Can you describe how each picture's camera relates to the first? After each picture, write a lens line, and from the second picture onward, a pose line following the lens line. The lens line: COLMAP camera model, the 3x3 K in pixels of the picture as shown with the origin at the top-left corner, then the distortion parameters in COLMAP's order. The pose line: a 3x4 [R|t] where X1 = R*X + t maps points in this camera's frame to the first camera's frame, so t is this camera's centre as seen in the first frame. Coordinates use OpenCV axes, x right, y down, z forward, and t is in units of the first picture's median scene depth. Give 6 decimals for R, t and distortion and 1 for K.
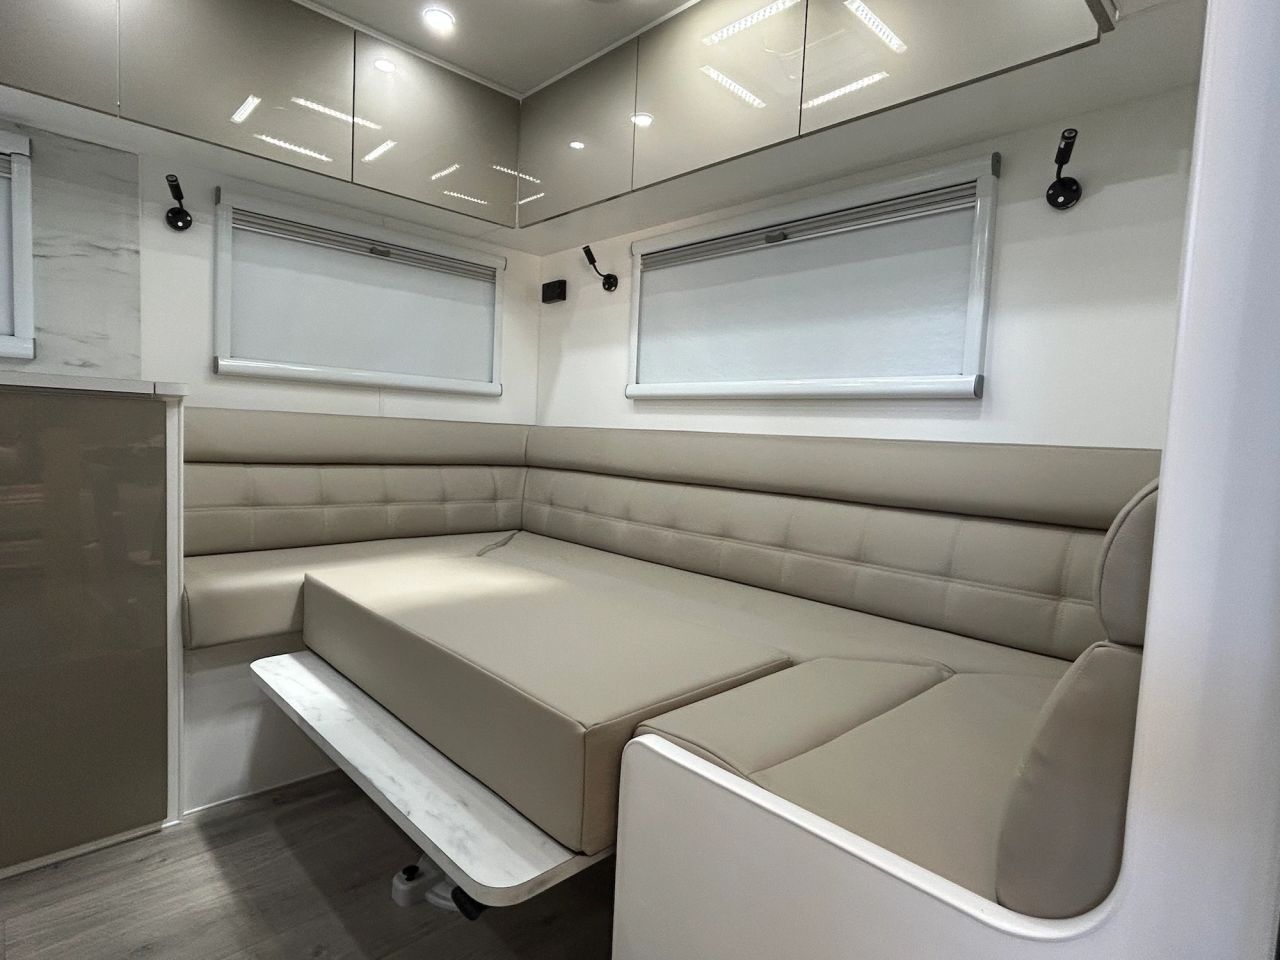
lens RADIAL K [[676.9, 0, 640.0], [0, 676.9, 480.0], [0, 0, 1]] dist [-0.003325, 0.001171]
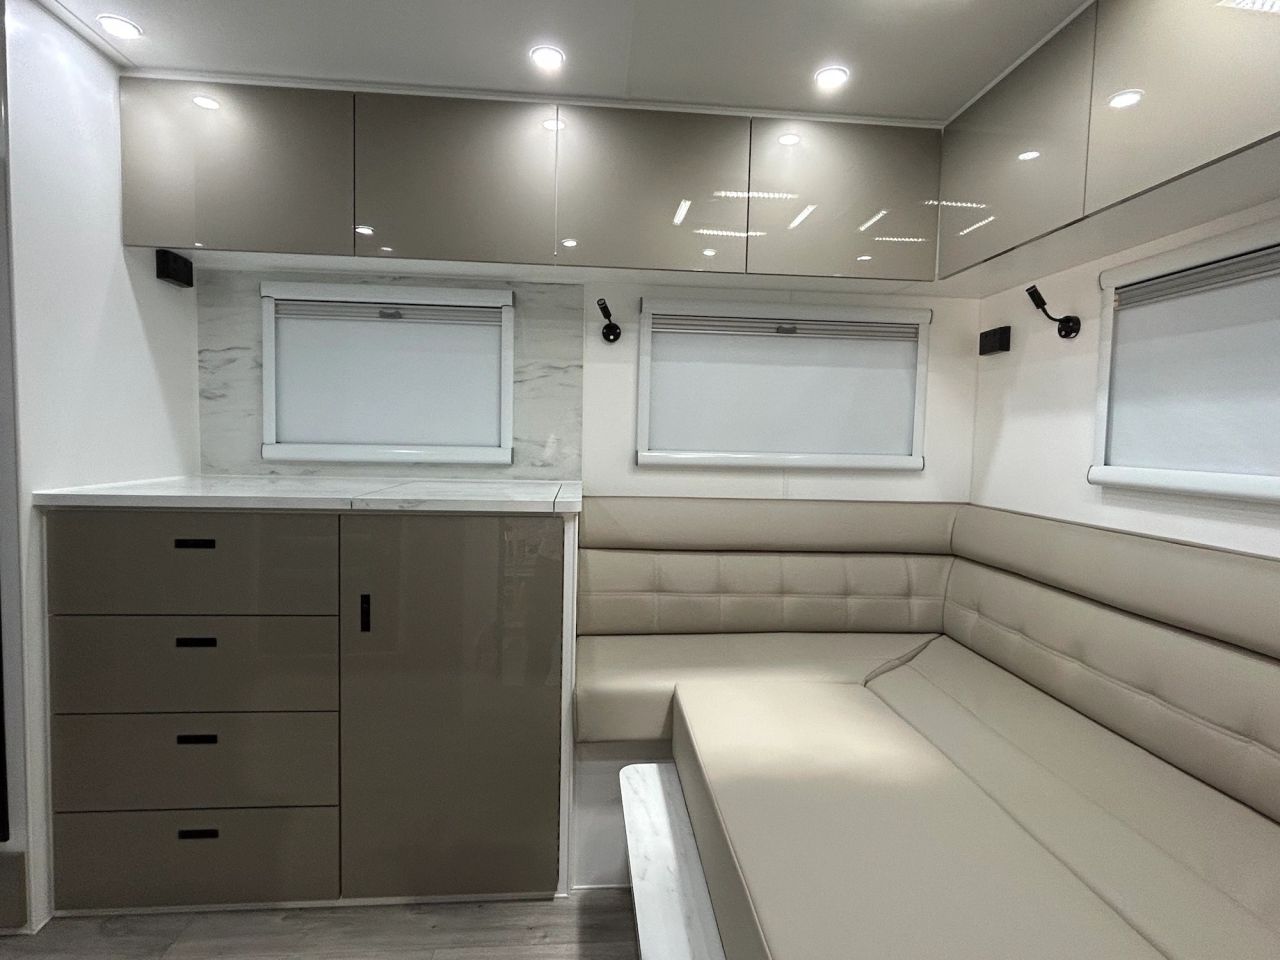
lens RADIAL K [[676.9, 0, 640.0], [0, 676.9, 480.0], [0, 0, 1]] dist [-0.003325, 0.001171]
pose [[0.779667, 0.010146, -0.626112, 0.060502], [-0.028567, 0.999404, -0.019378, -0.100492], [0.625542, 0.032995, 0.779492, 0.128639]]
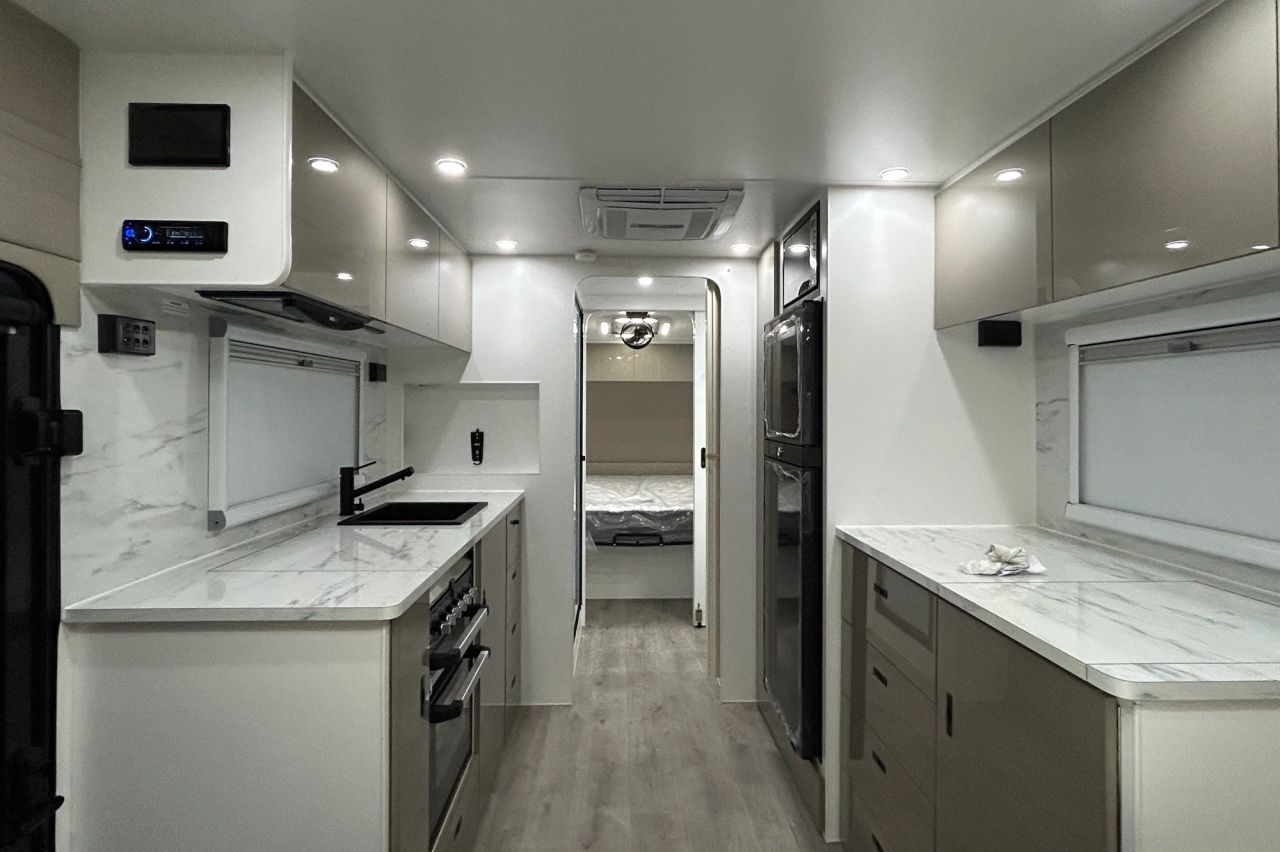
lens RADIAL K [[665.7, 0, 642.9], [0, 665.7, 407.6], [0, 0, 1]] dist [-0.000080, 0.000029]
pose [[-0.661149, -0.046475, -0.748814, 0.066194], [-0.082183, 0.996560, 0.010711, -0.248785], [0.745740, 0.068621, -0.662694, 0.717243]]
